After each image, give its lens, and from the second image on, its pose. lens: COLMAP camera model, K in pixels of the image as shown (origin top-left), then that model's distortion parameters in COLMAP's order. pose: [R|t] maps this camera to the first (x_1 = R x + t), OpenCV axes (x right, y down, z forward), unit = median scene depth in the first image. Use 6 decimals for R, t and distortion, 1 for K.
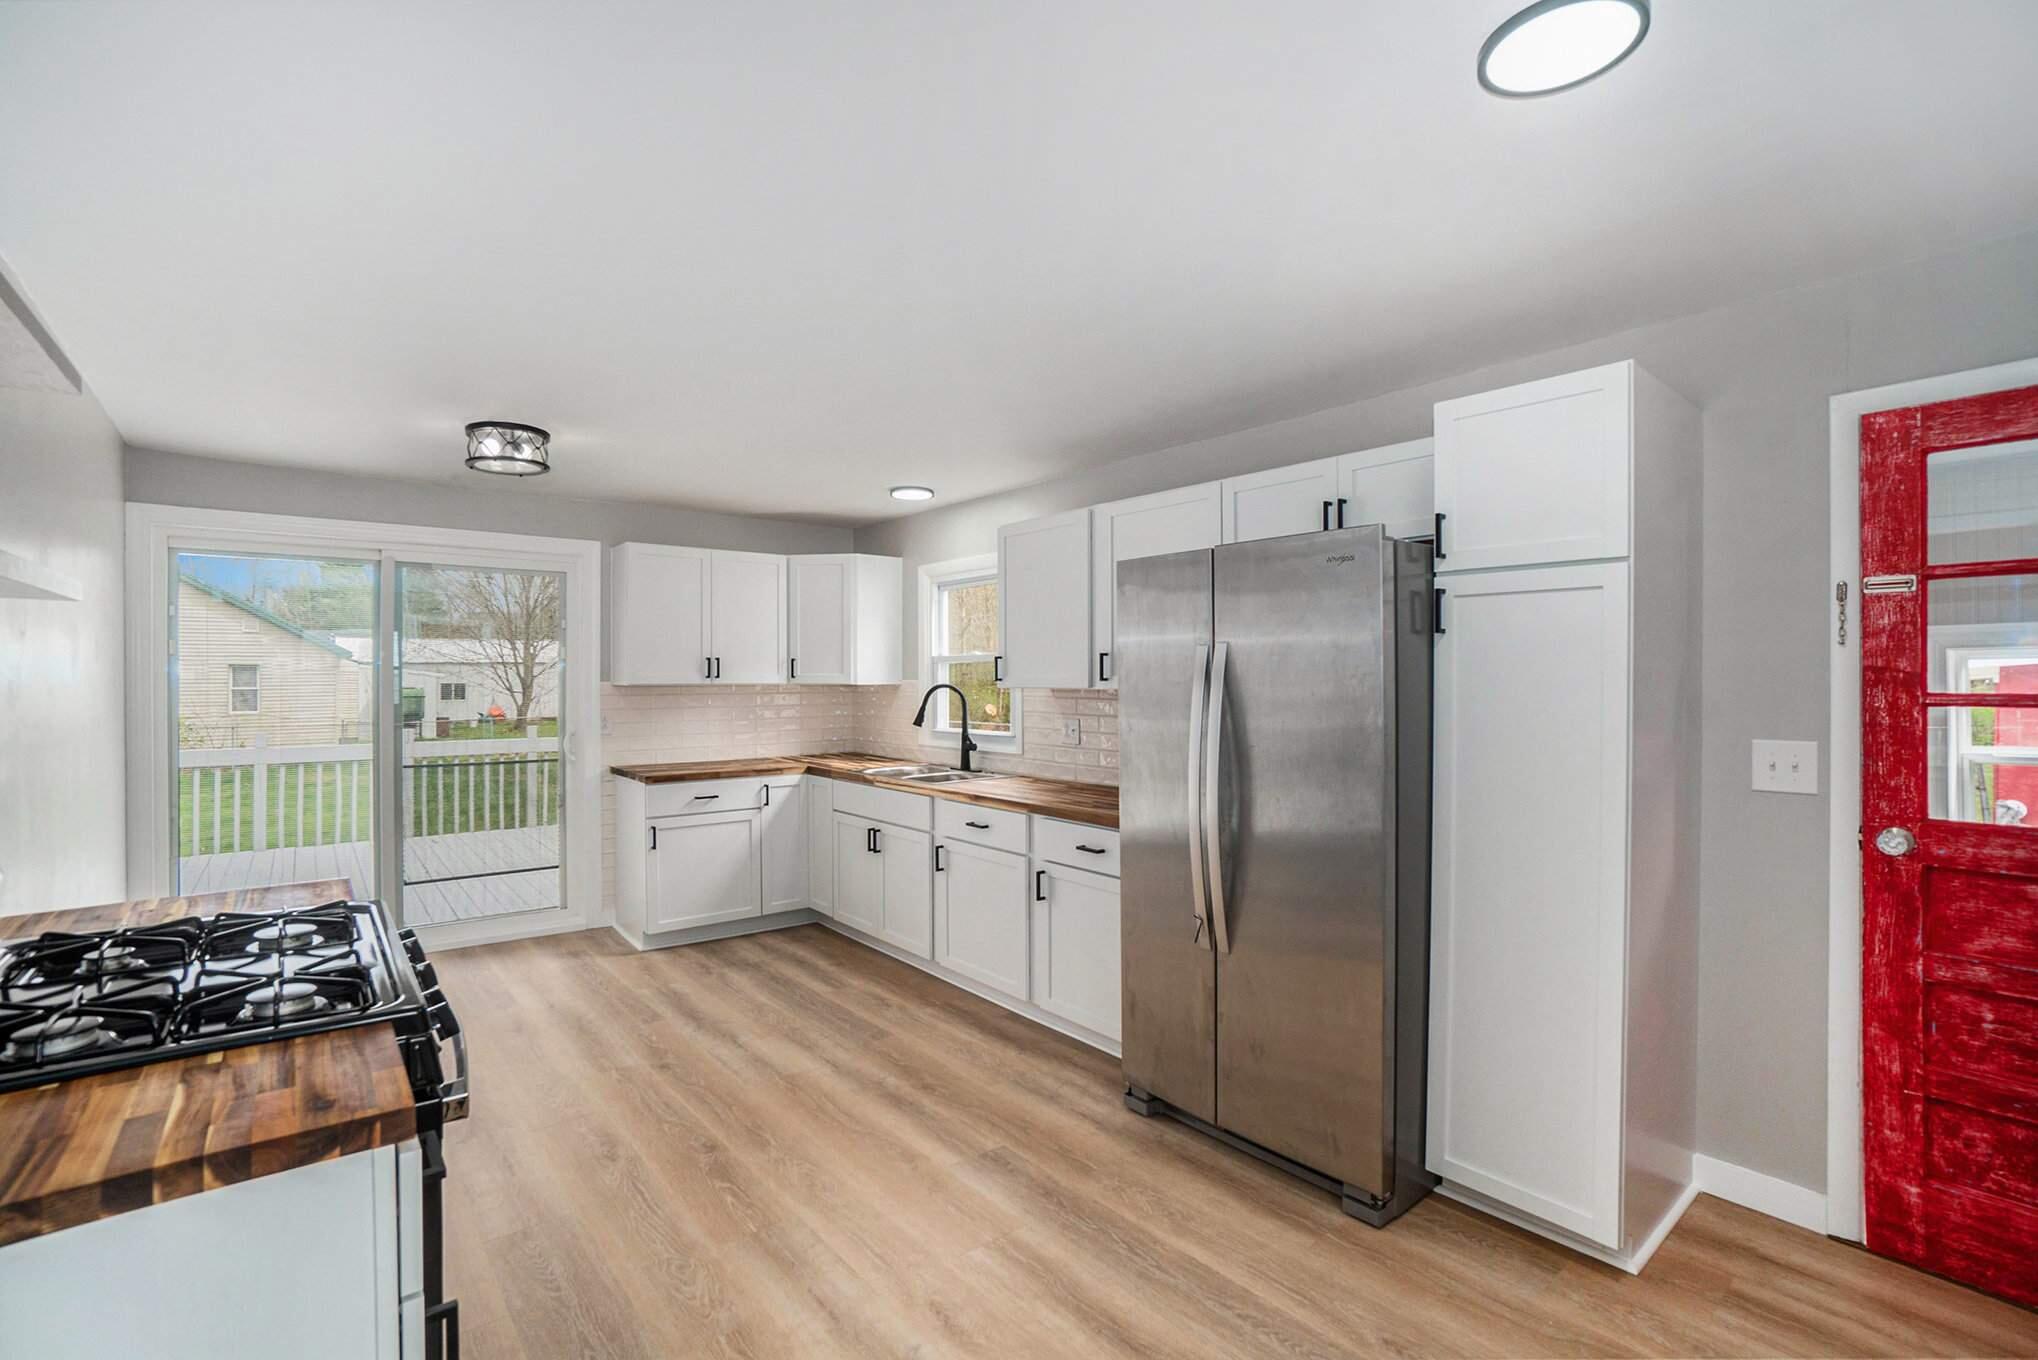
lens RADIAL K [[892.3, 0, 1019.0], [0, 892.3, 680.0], [0, 0, 1]] dist [-0.133020, 0.000126]
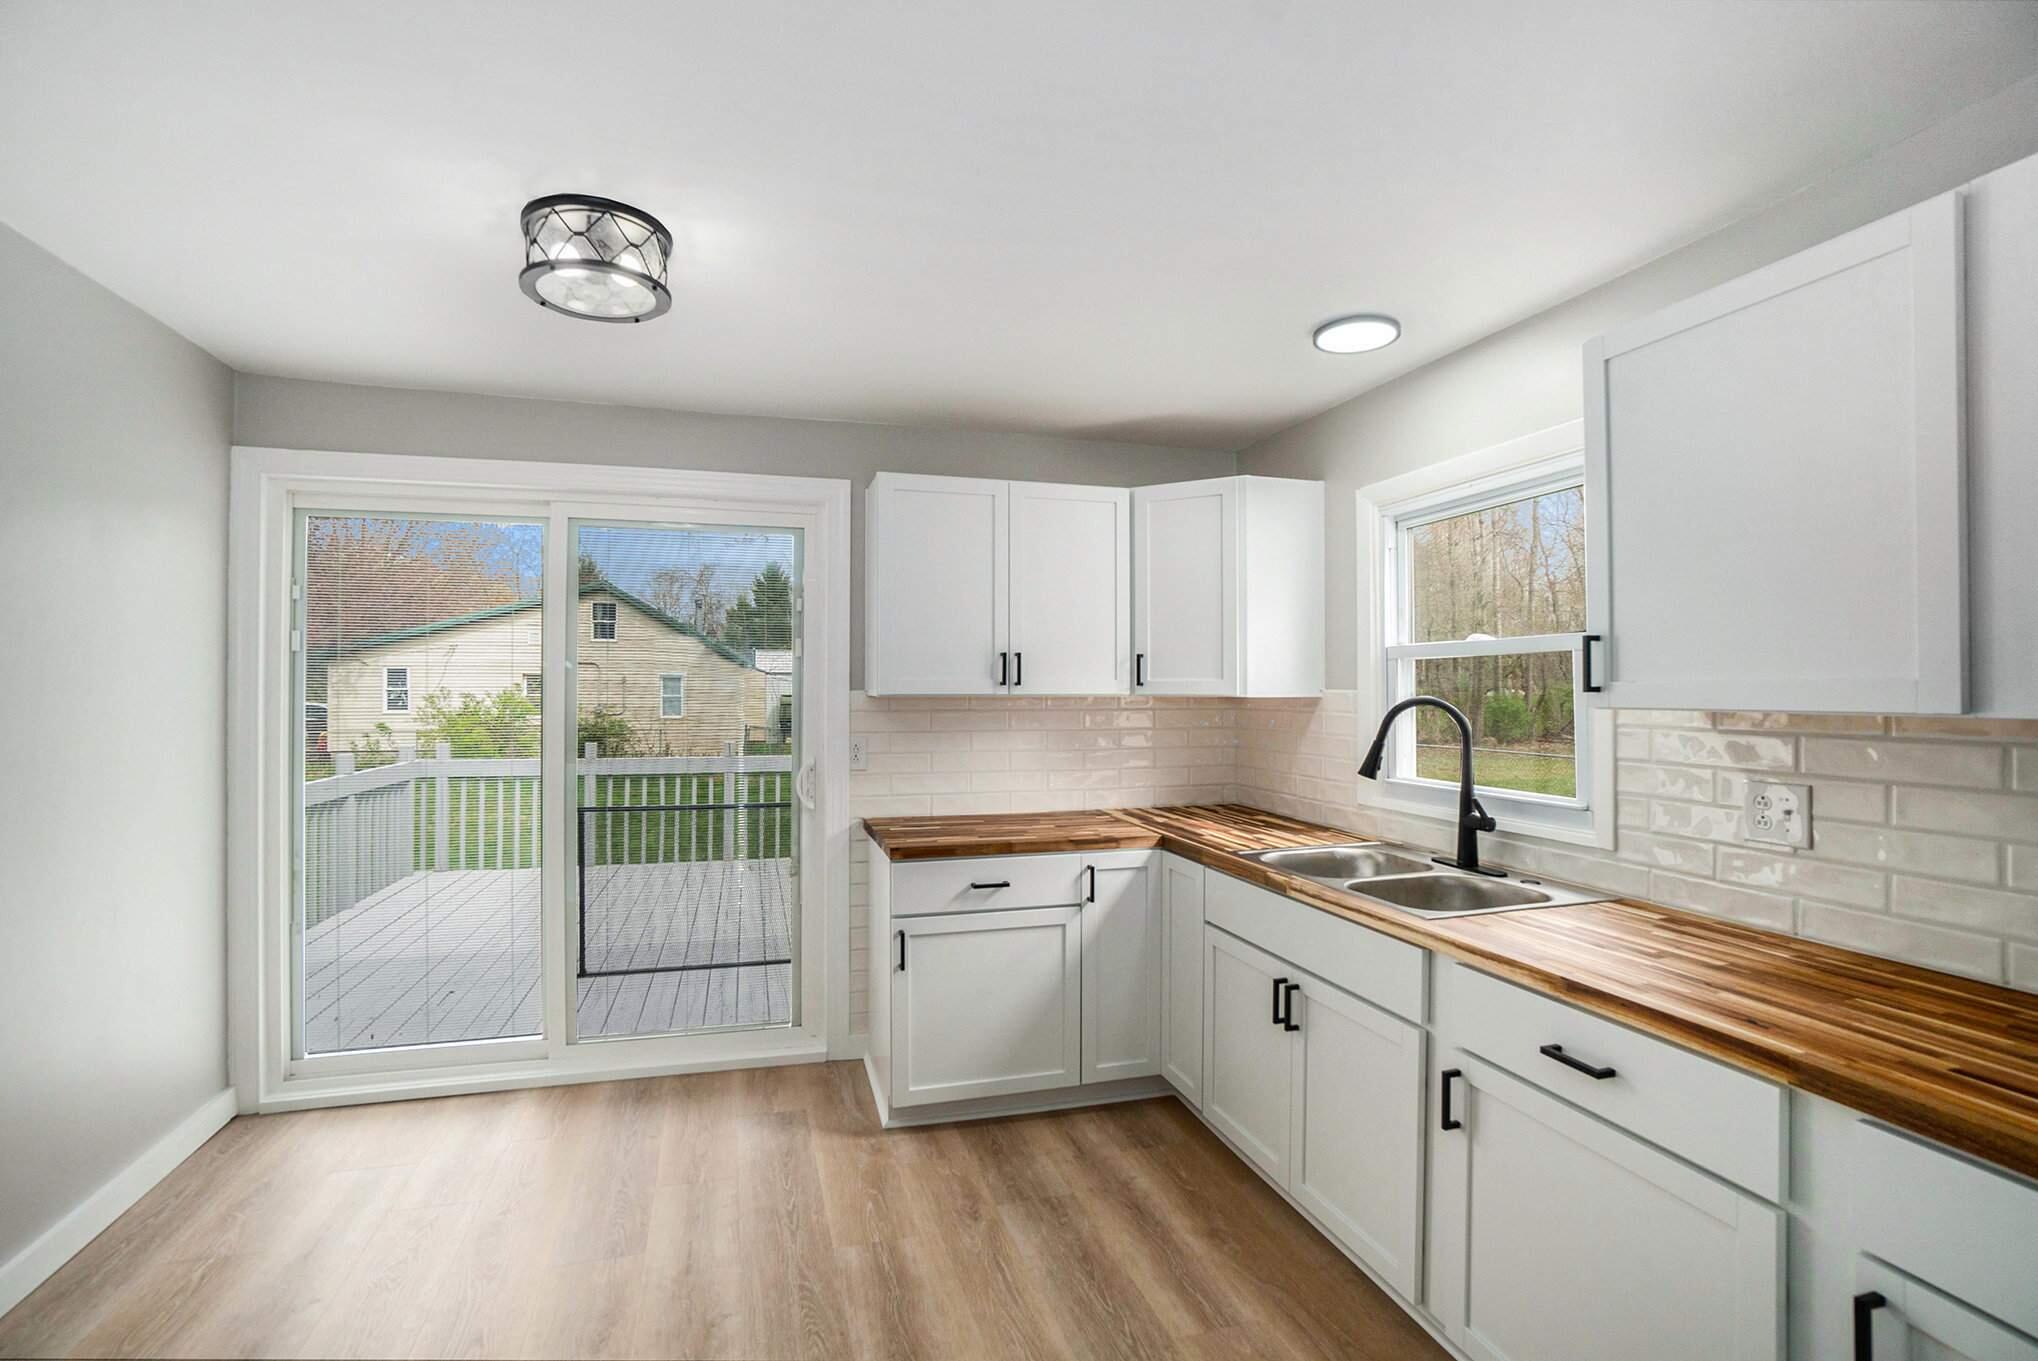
lens RADIAL K [[911.3, 0, 1019.0], [0, 911.3, 680.5], [0, 0, 1]] dist [-0.000077, 0.000219]
pose [[0.918827, -0.000751, -0.394660, -0.089430], [-0.003185, 0.999952, -0.009317, 0.000164], [0.394648, 0.009818, 0.918780, 0.416159]]
